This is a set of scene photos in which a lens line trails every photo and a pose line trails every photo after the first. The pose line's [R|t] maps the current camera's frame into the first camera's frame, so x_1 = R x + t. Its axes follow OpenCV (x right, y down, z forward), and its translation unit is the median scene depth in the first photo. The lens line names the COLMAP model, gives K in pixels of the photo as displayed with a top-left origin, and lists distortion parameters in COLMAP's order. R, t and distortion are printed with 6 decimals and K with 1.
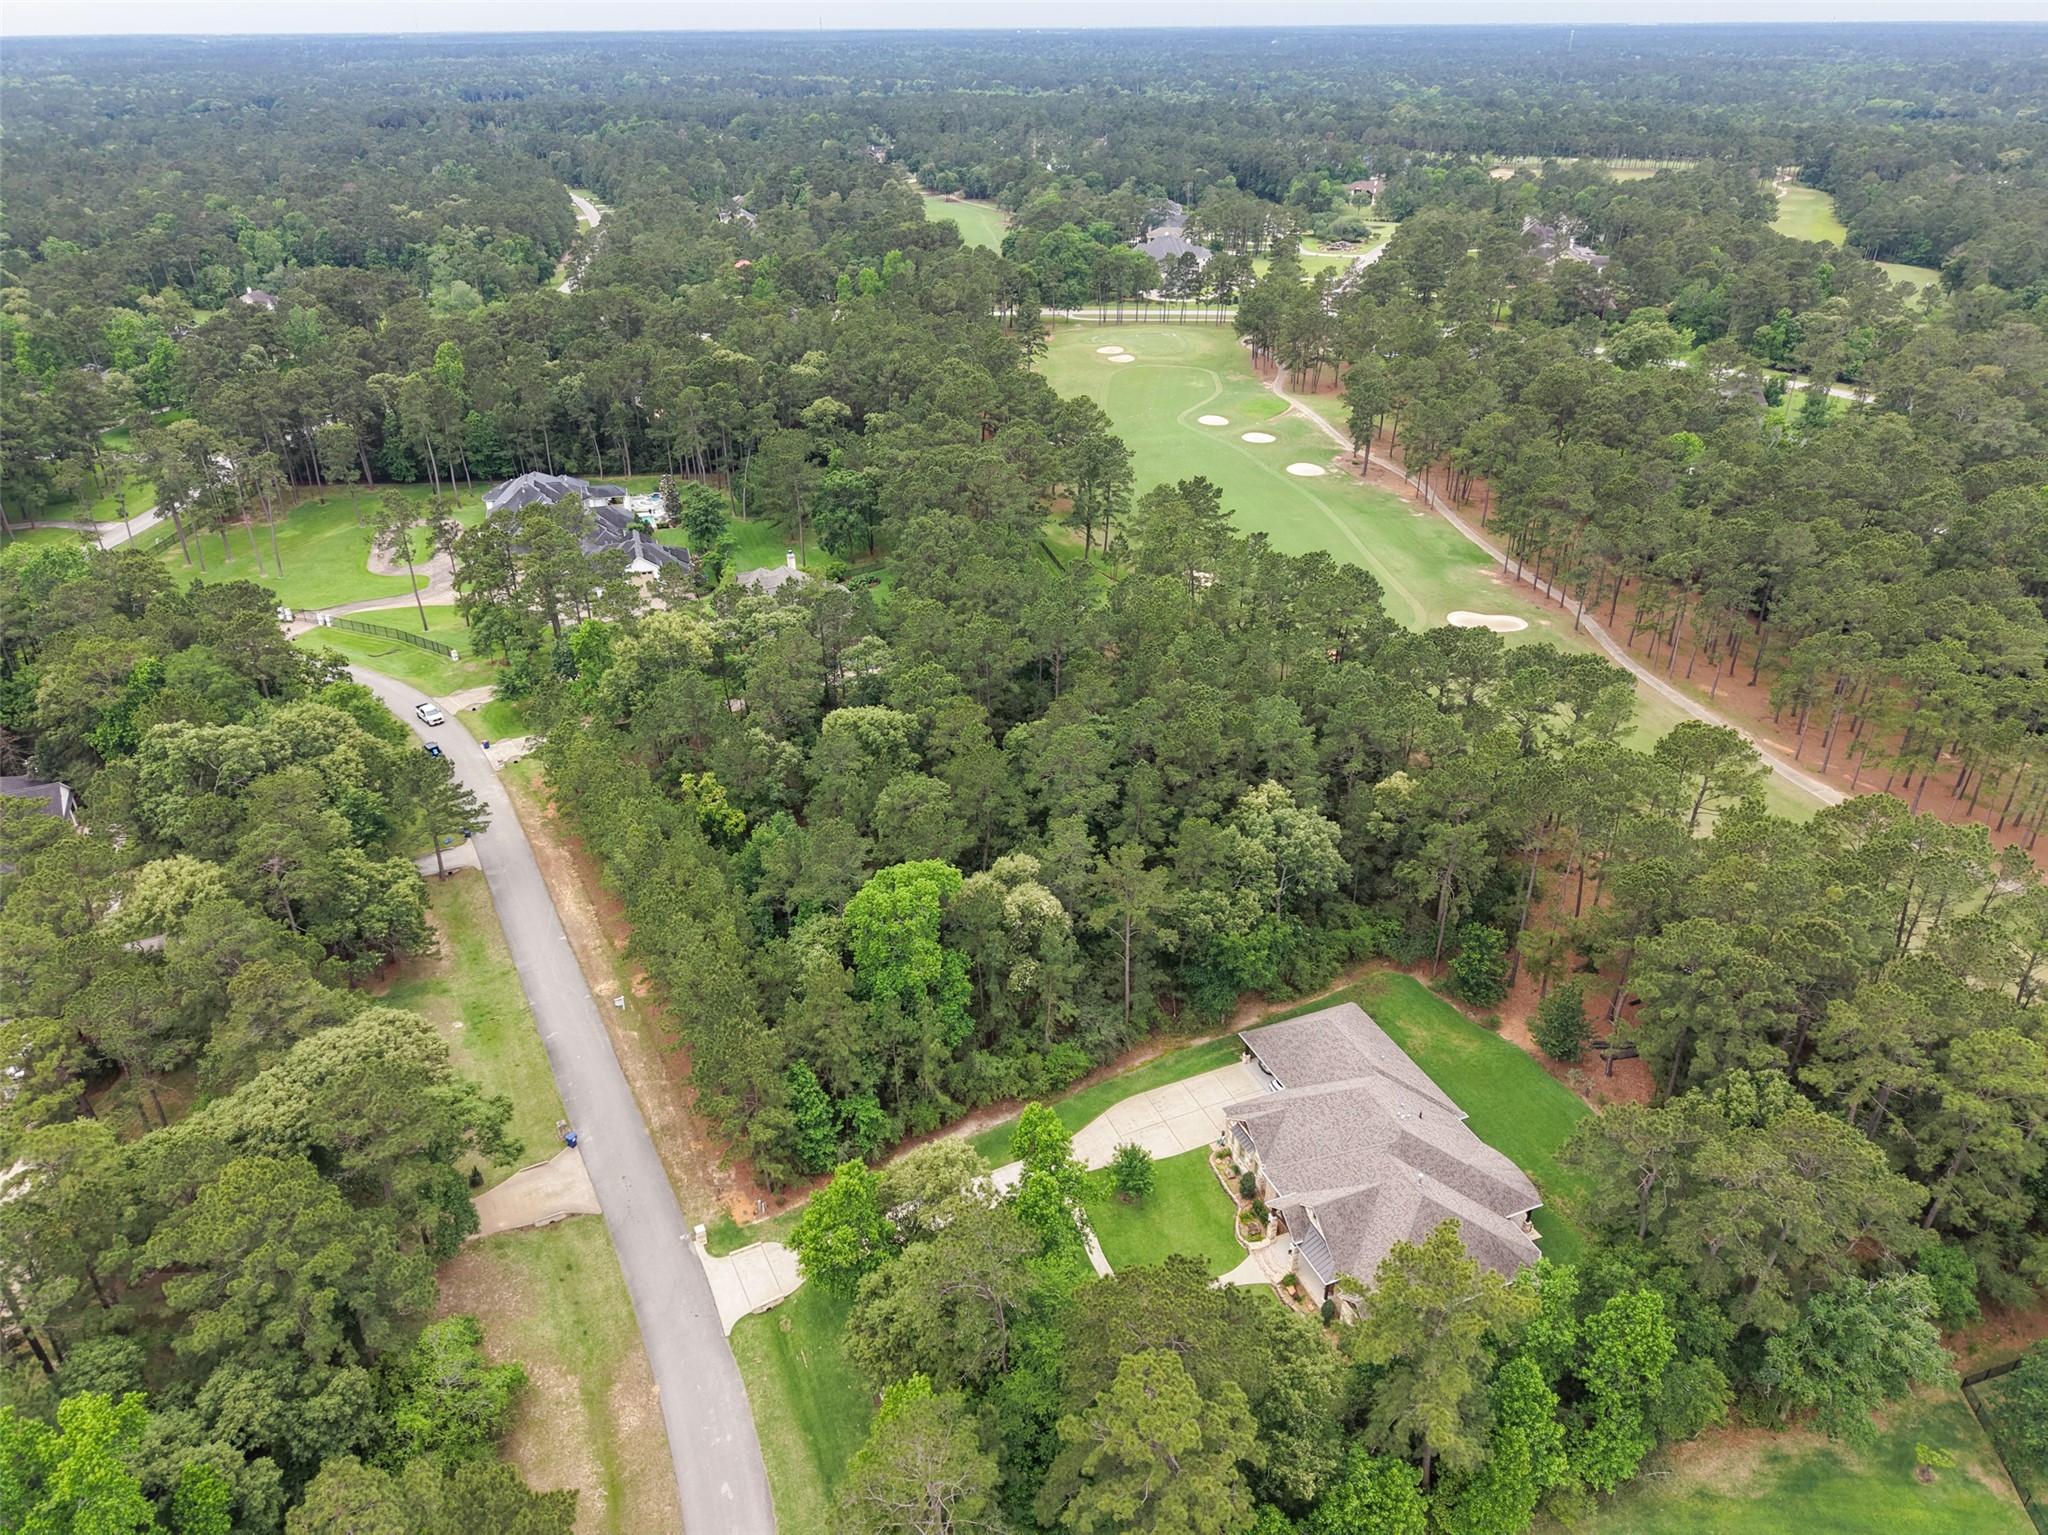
lens RADIAL K [[1378.3, 0, 1029.5], [0, 1378.3, 769.0], [0, 0, 1]] dist [0.018332, -0.016566]
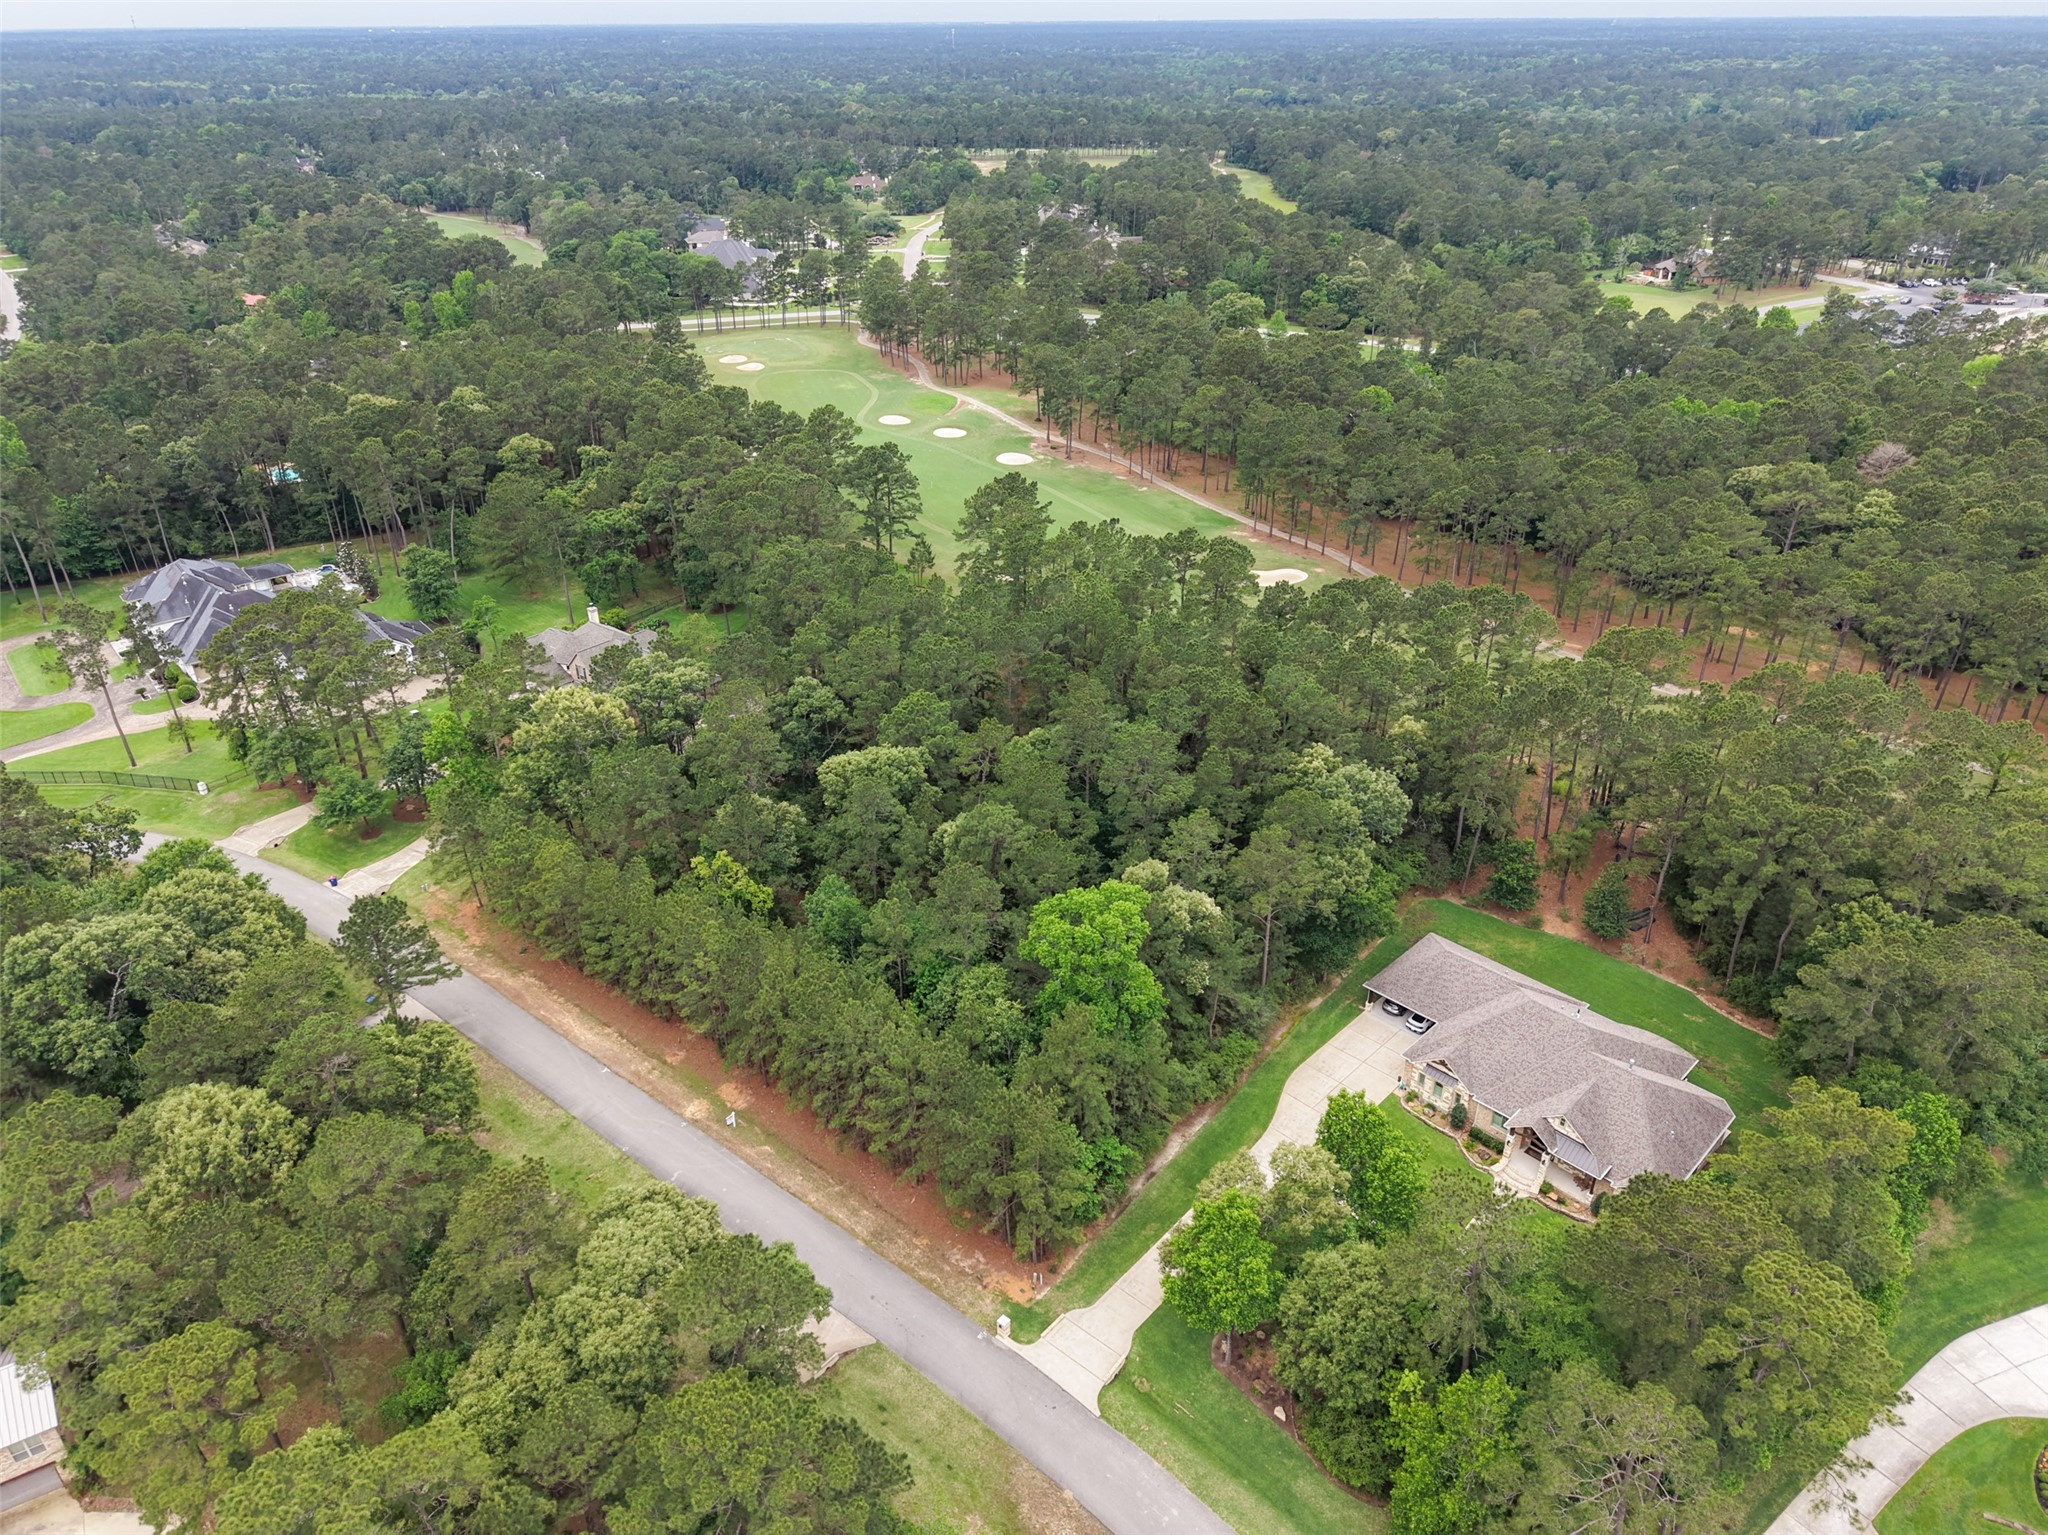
lens RADIAL K [[1378.3, 0, 1029.5], [0, 1378.3, 769.0], [0, 0, 1]] dist [0.018332, -0.016566]
pose [[0.921535, -0.185173, 0.341296, -0.322809], [0.184841, 0.982187, 0.033805, -0.040556], [-0.341476, 0.031933, 0.939348, 0.075864]]
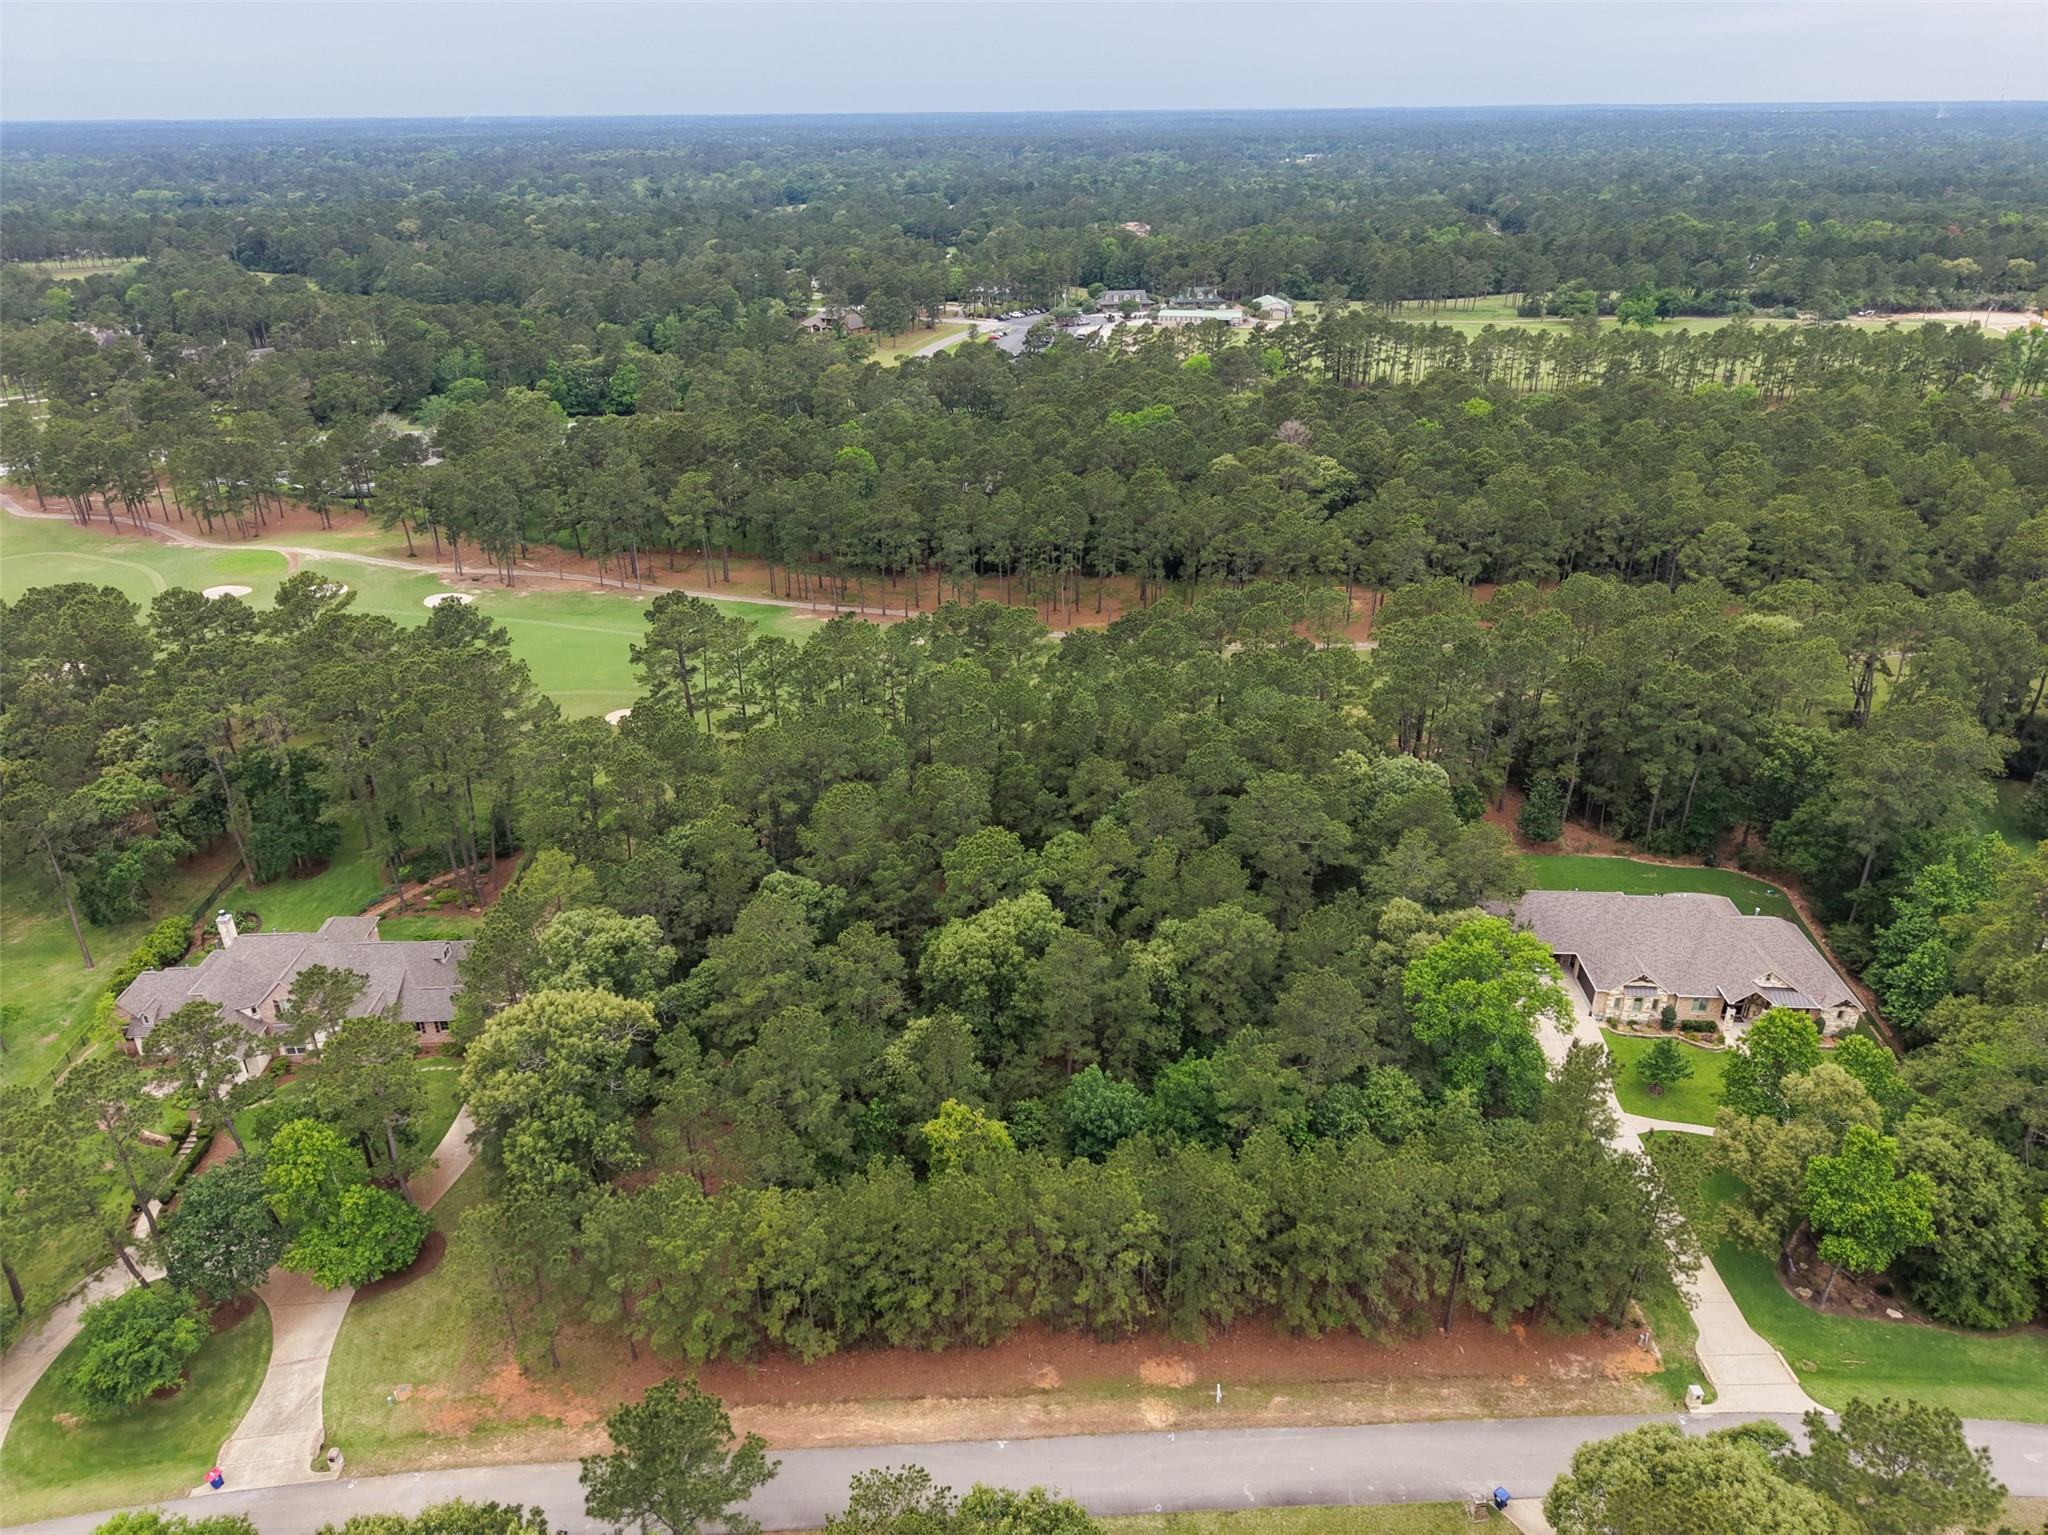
lens RADIAL K [[1377.2, 0, 1030.6], [0, 1377.2, 768.5], [0, 0, 1]] dist [0.021334, -0.020661]
pose [[0.429963, -0.388233, 0.815111, -0.660270], [0.434847, 0.880257, 0.189884, -0.237178], [-0.791227, 0.272805, 0.547300, 0.516085]]
